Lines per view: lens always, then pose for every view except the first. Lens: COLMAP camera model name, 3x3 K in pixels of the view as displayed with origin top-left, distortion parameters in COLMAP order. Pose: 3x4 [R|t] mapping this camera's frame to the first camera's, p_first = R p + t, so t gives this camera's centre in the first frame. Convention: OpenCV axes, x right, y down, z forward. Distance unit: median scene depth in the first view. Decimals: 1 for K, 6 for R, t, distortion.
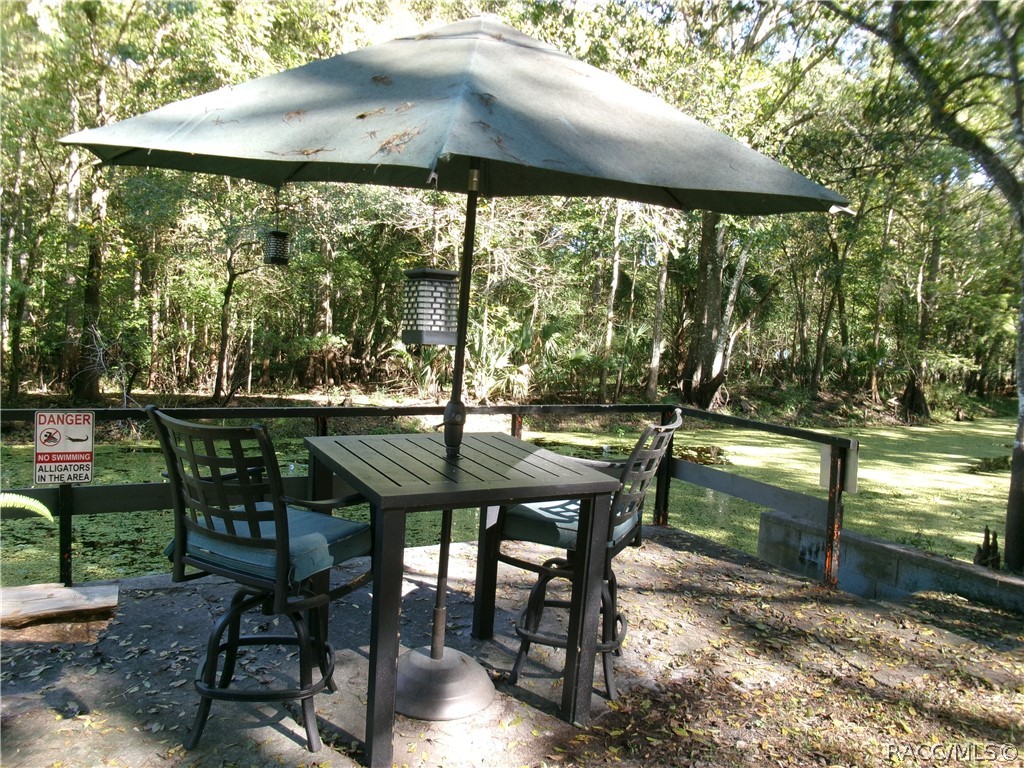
lens RADIAL K [[838.0, 0, 512.0], [0, 838.0, 384.0], [0, 0, 1]] dist [-0.001645, -0.003656]
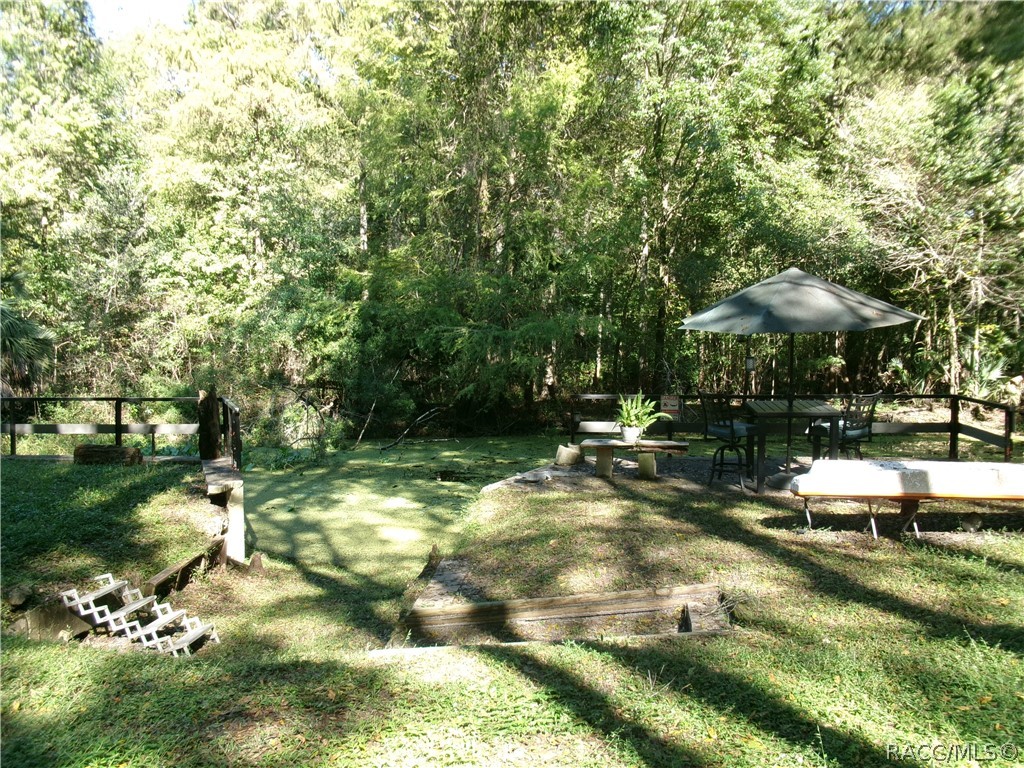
lens RADIAL K [[838.0, 0, 512.0], [0, 838.0, 384.0], [0, 0, 1]] dist [-0.001645, -0.003656]
pose [[0.809799, -0.022173, -0.586288, 0.121353], [0.008539, 0.999625, -0.026012, 0.010373], [0.586645, 0.016058, 0.809685, -0.279077]]
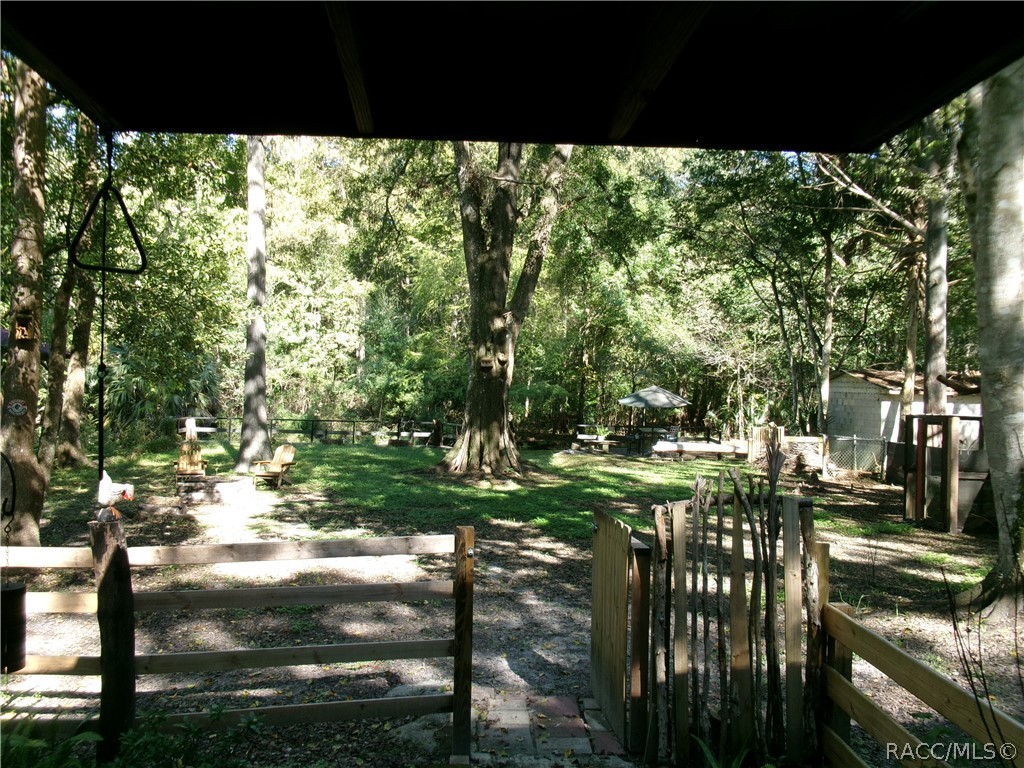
lens RADIAL K [[838.0, 0, 512.0], [0, 838.0, 384.0], [0, 0, 1]] dist [-0.001645, -0.003656]
pose [[0.889407, -0.020815, -0.456642, 0.382516], [-0.012107, 0.997540, -0.069052, 0.032346], [0.456956, 0.066944, 0.886966, -1.095410]]
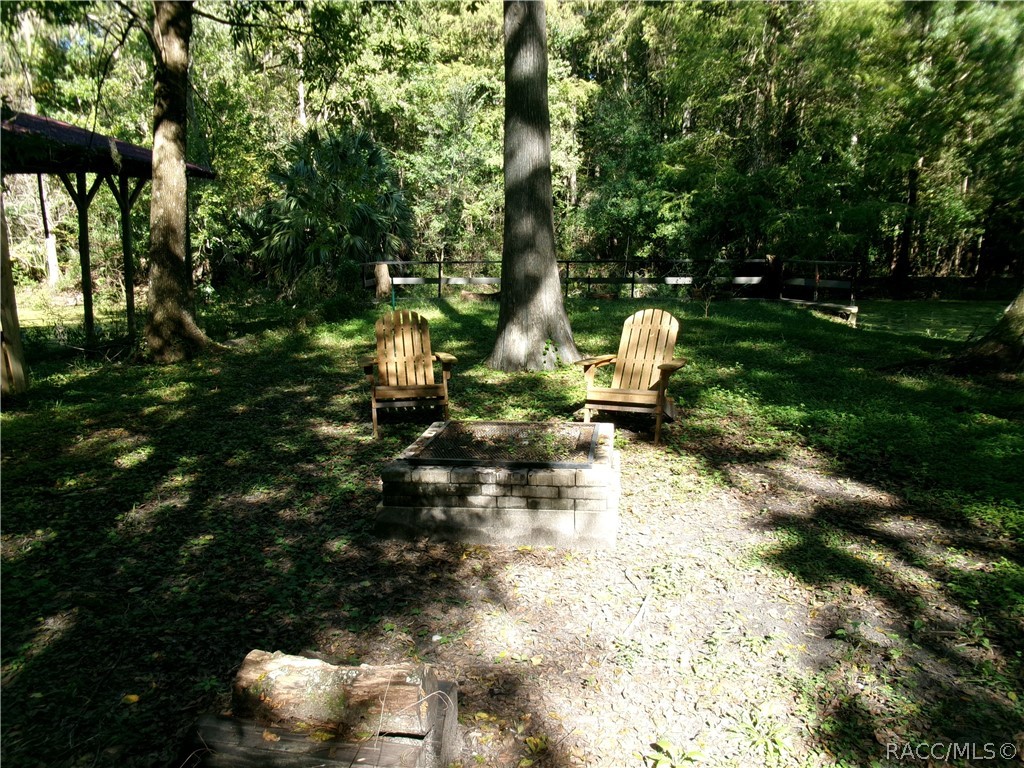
lens RADIAL K [[838.0, 0, 512.0], [0, 838.0, 384.0], [0, 0, 1]] dist [-0.001645, -0.003656]
pose [[0.782841, 0.061001, -0.619224, -0.028968], [0.008971, 0.993973, 0.109260, 0.031280], [0.622157, -0.091088, 0.777576, -0.751884]]
